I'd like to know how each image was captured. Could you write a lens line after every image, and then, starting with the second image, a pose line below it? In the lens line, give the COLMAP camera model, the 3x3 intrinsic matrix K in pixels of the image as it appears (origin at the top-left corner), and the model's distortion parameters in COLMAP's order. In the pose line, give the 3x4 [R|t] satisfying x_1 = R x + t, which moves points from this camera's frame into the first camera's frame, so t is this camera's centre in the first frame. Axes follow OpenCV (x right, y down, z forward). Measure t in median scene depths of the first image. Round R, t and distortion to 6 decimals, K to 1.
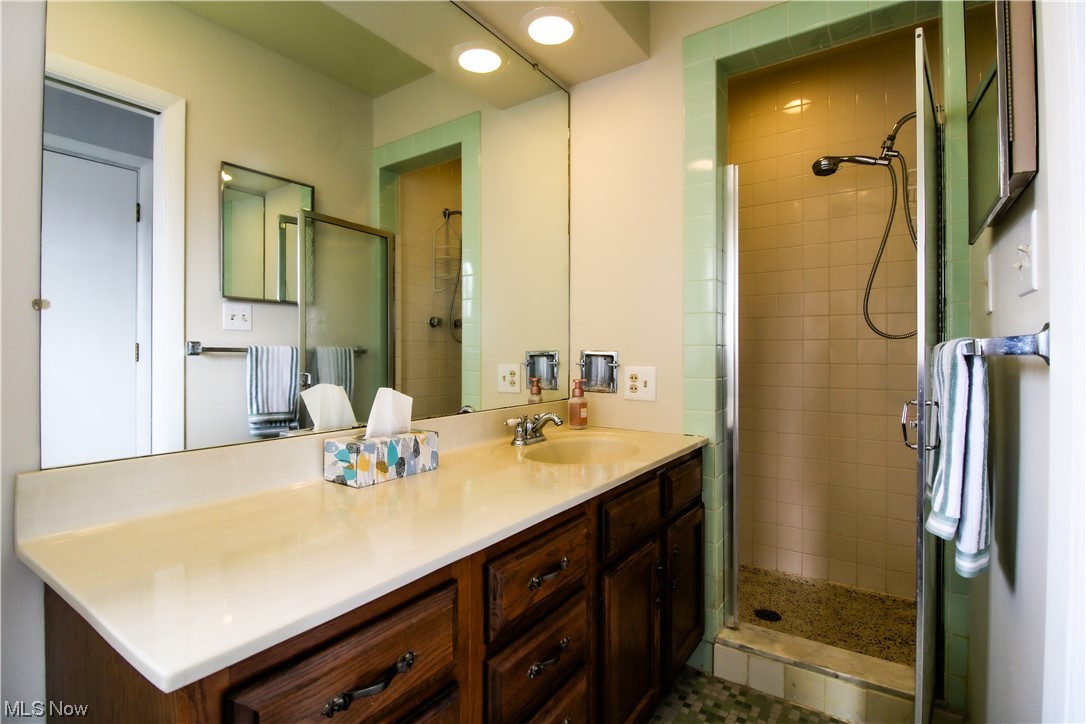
lens RADIAL K [[505.1, 0, 547.8], [0, 505.1, 358.0], [0, 0, 1]] dist [-0.009823, -0.007765]
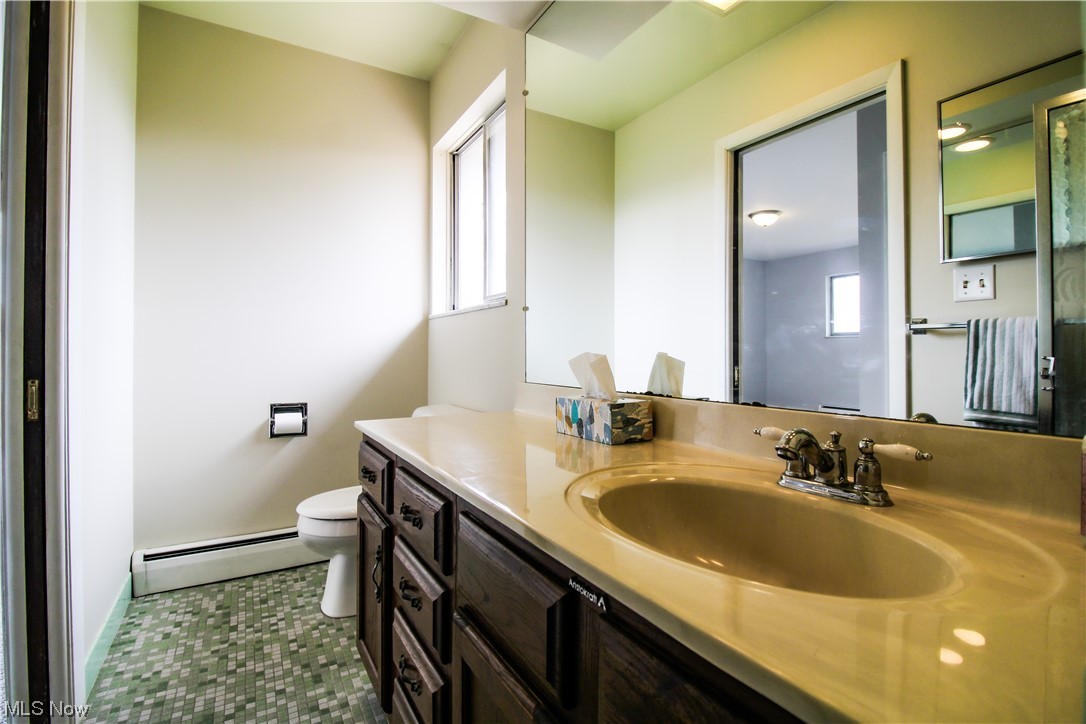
lens RADIAL K [[505.1, 0, 546.8], [0, 505.1, 355.2], [0, 0, 1]] dist [-0.009823, -0.007765]
pose [[-0.409979, 0.001901, -0.912093, 0.667601], [-0.008618, 0.999945, 0.005958, 0.057020], [0.912054, 0.010303, -0.409940, 1.308762]]
